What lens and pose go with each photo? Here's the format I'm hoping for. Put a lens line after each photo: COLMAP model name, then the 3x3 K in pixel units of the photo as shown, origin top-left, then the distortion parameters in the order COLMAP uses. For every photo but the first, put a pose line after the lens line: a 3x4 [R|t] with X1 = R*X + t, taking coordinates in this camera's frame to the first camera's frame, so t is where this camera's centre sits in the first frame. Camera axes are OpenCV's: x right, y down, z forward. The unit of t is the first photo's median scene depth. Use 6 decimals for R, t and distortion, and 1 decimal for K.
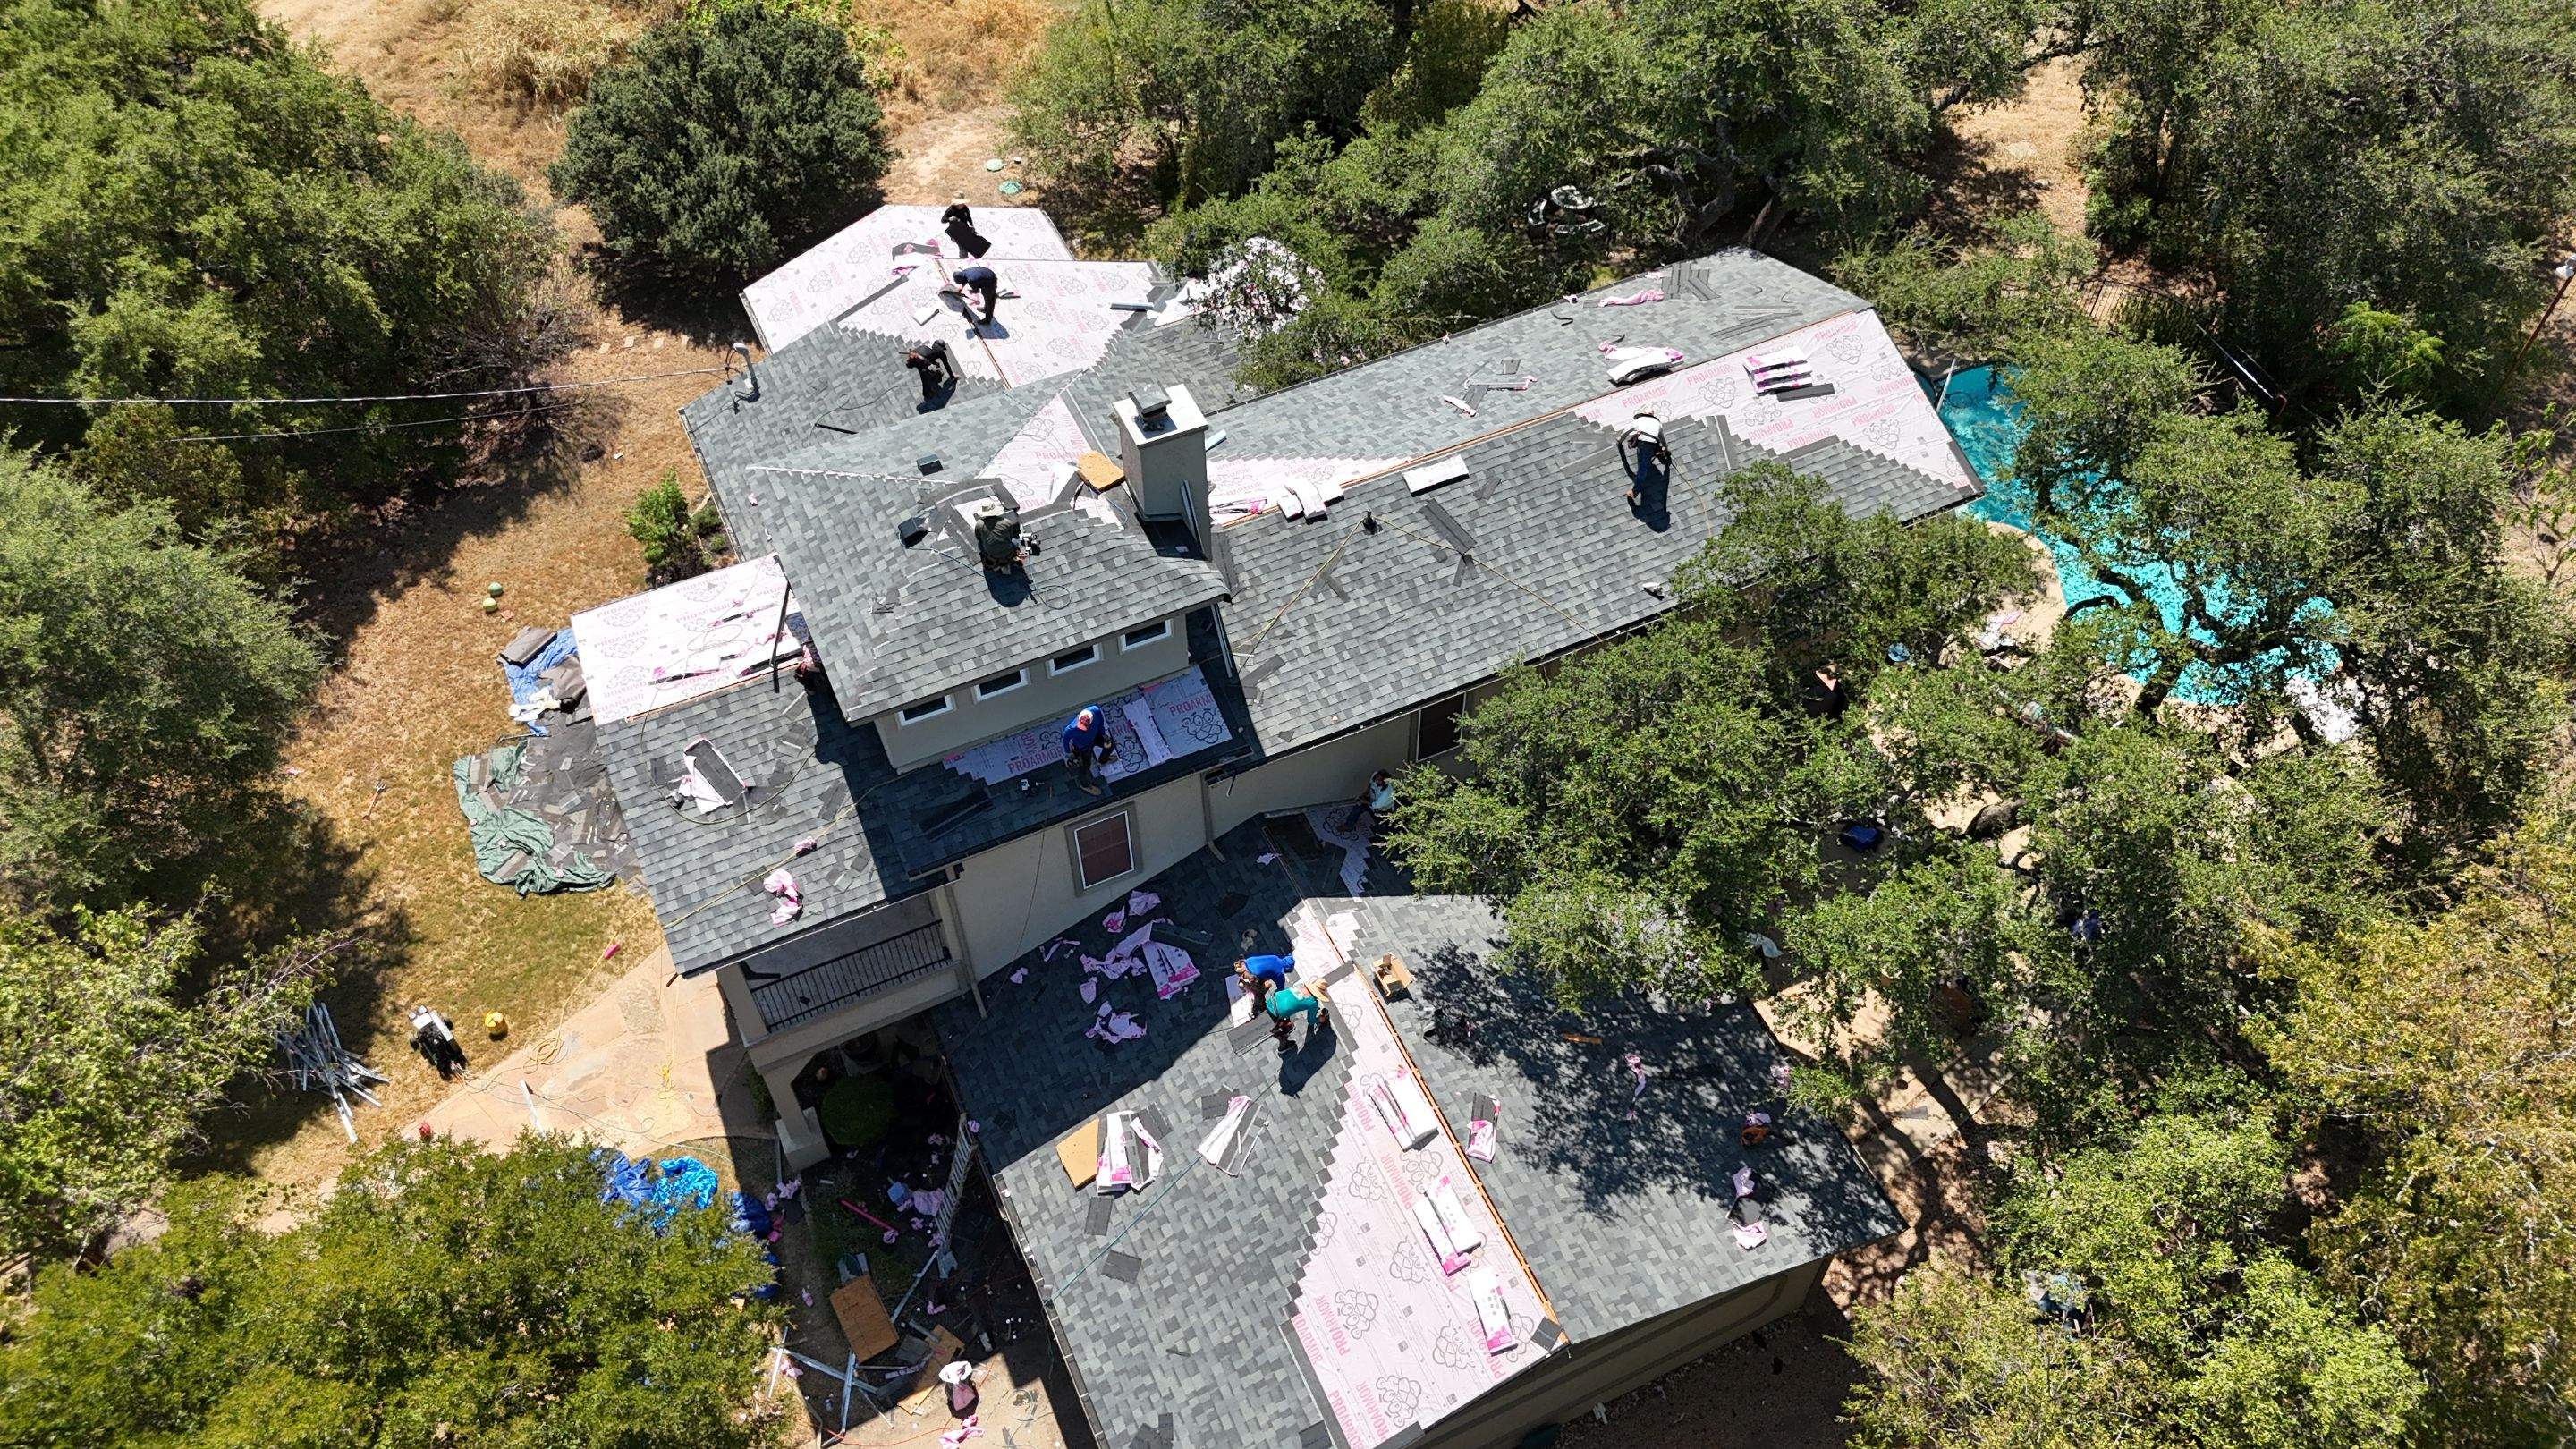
lens RADIAL K [[1903.3, 0, 1290.9], [0, 1903.3, 695.9], [0, 0, 1]] dist [0.064219, -0.055199]
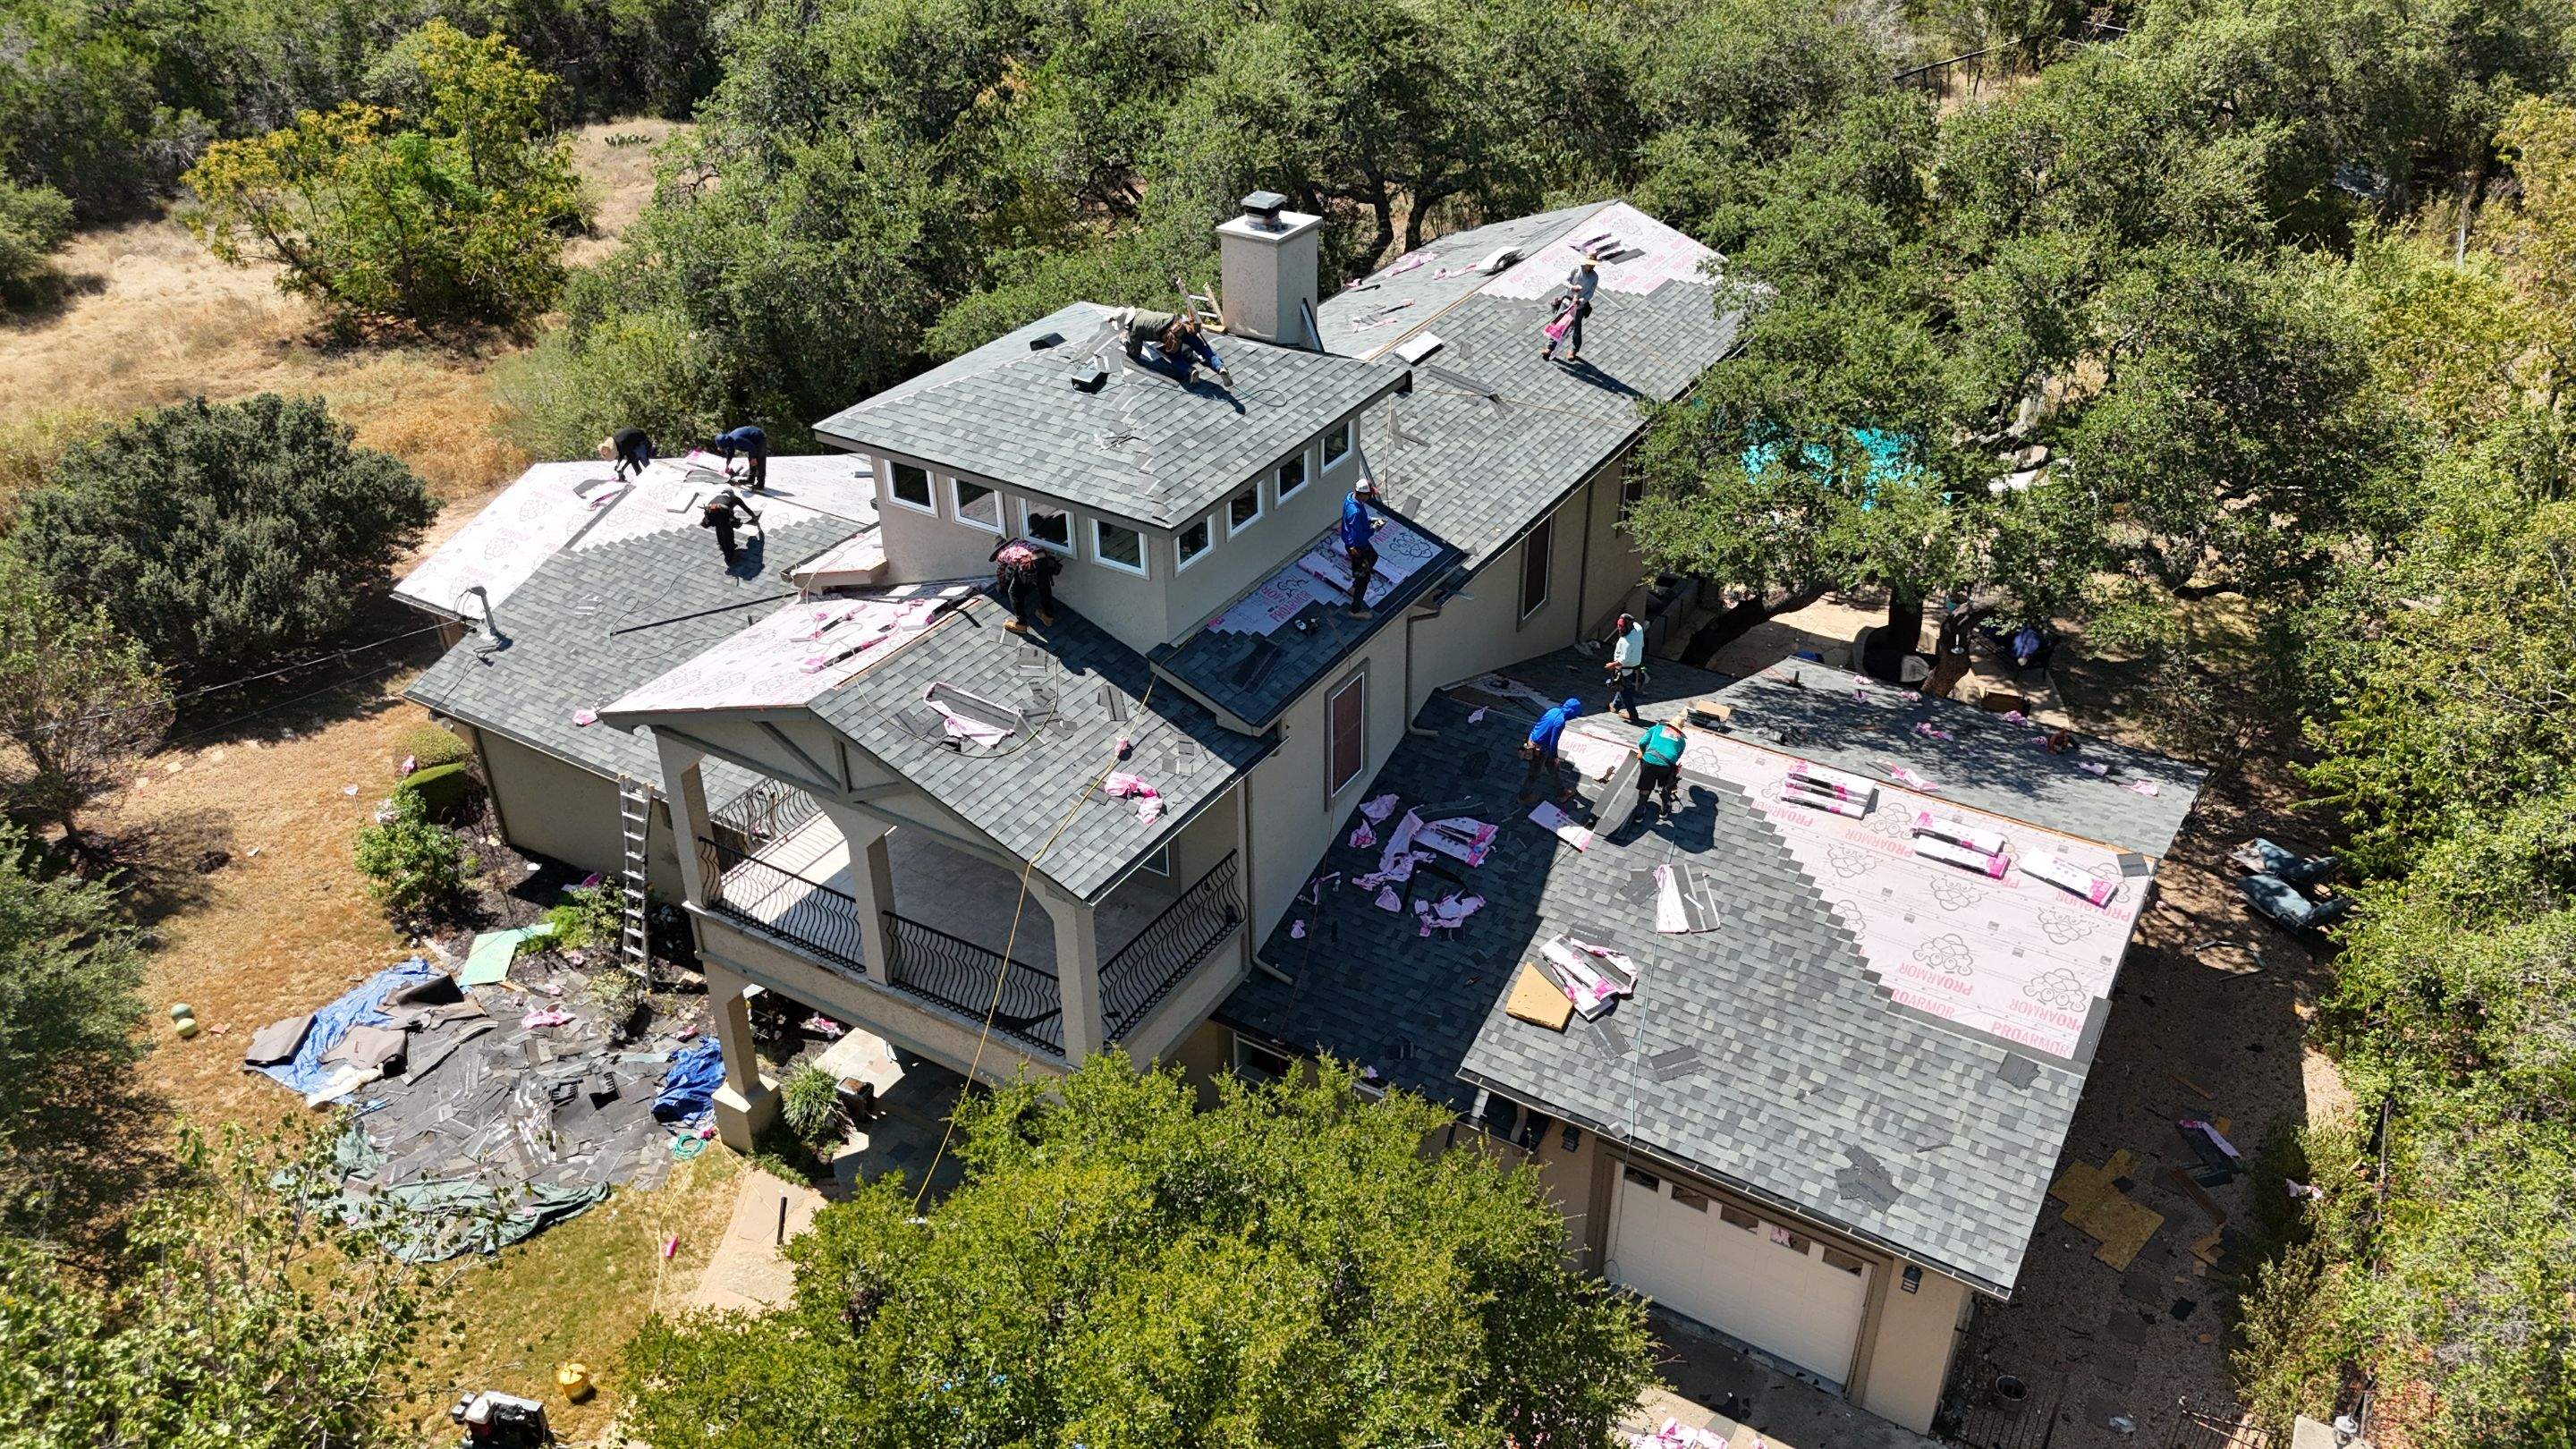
lens RADIAL K [[1903.3, 0, 1271.9], [0, 1903.3, 709.9], [0, 0, 1]] dist [0.064219, -0.055199]
pose [[0.838764, -0.280680, 0.466577, -0.511972], [0.418807, 0.880165, -0.223404, 0.242836], [-0.347960, 0.382789, 0.855802, 0.256927]]
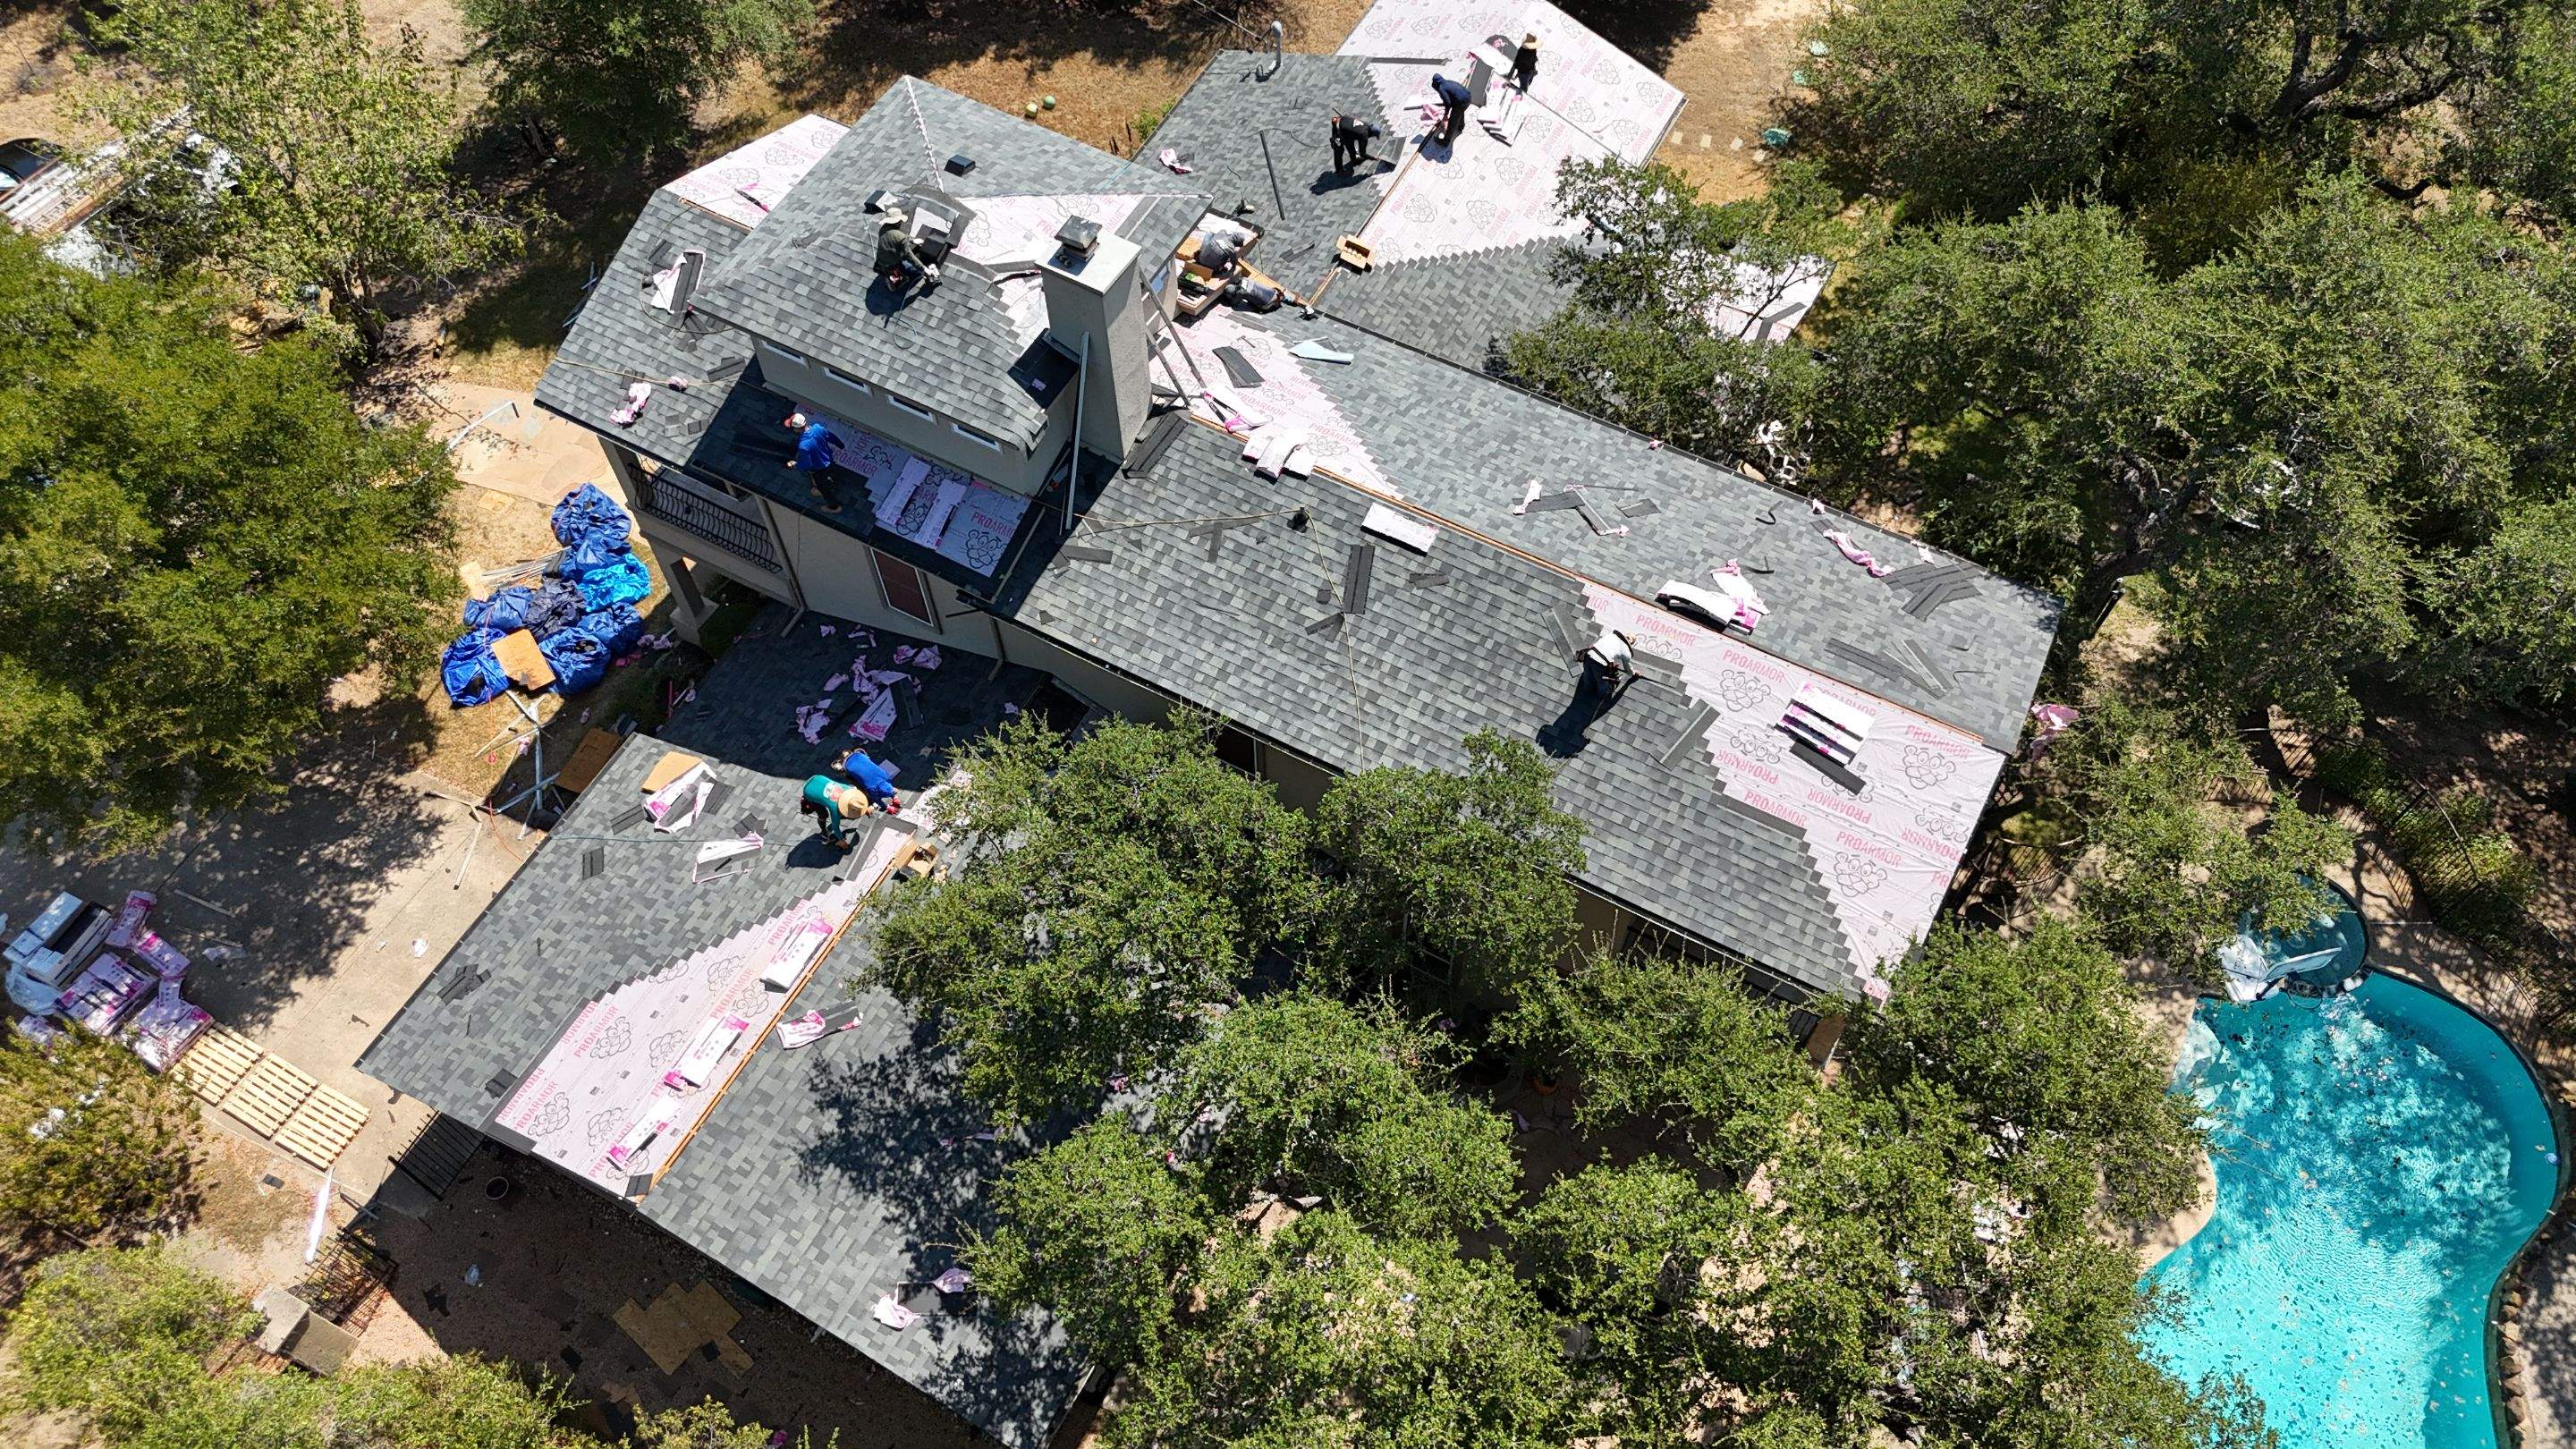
lens RADIAL K [[1903.3, 0, 1307.0], [0, 1903.3, 704.3], [0, 0, 1]] dist [0.064219, -0.055199]
pose [[0.601900, 0.680583, -0.417759, 0.480738], [-0.617373, 0.728393, 0.297144, -0.297004], [0.506524, 0.079063, 0.858594, 0.237052]]
